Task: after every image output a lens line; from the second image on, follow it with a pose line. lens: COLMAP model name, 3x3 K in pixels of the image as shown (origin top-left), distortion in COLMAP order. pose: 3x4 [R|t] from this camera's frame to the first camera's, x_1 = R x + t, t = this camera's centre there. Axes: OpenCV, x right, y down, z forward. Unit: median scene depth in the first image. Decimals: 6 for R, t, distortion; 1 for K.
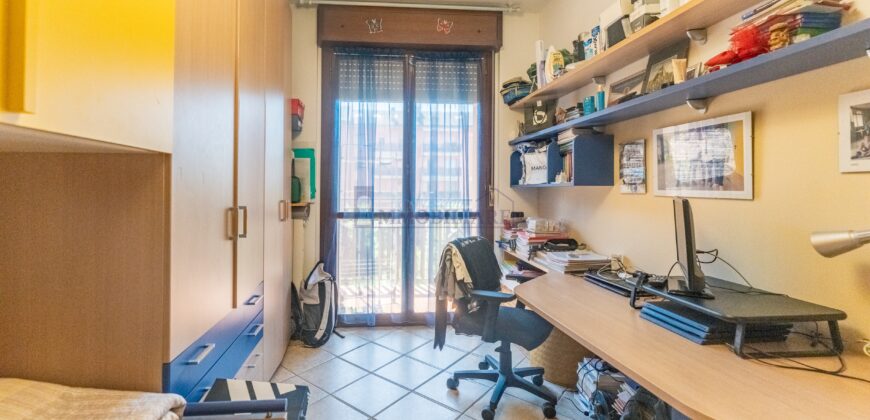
lens RADIAL K [[308.7, 0, 435.2], [0, 308.7, 192.2], [0, 0, 1]] dist [-0.000371, -0.000067]
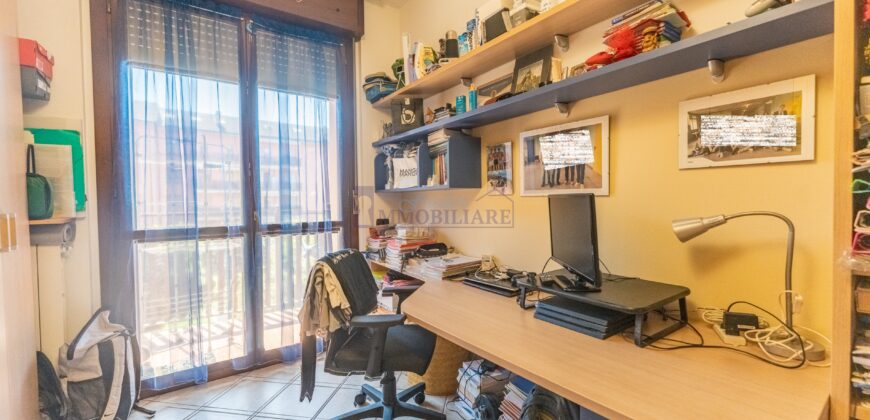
lens RADIAL K [[304.7, 0, 415.8], [0, 304.7, 208.9], [0, 0, 1]] dist [0.000095, -0.000146]
pose [[0.909805, -0.031693, 0.413824, -0.036610], [0.022748, 0.999389, 0.026528, 0.015840], [-0.414412, -0.014722, 0.909970, 0.169466]]
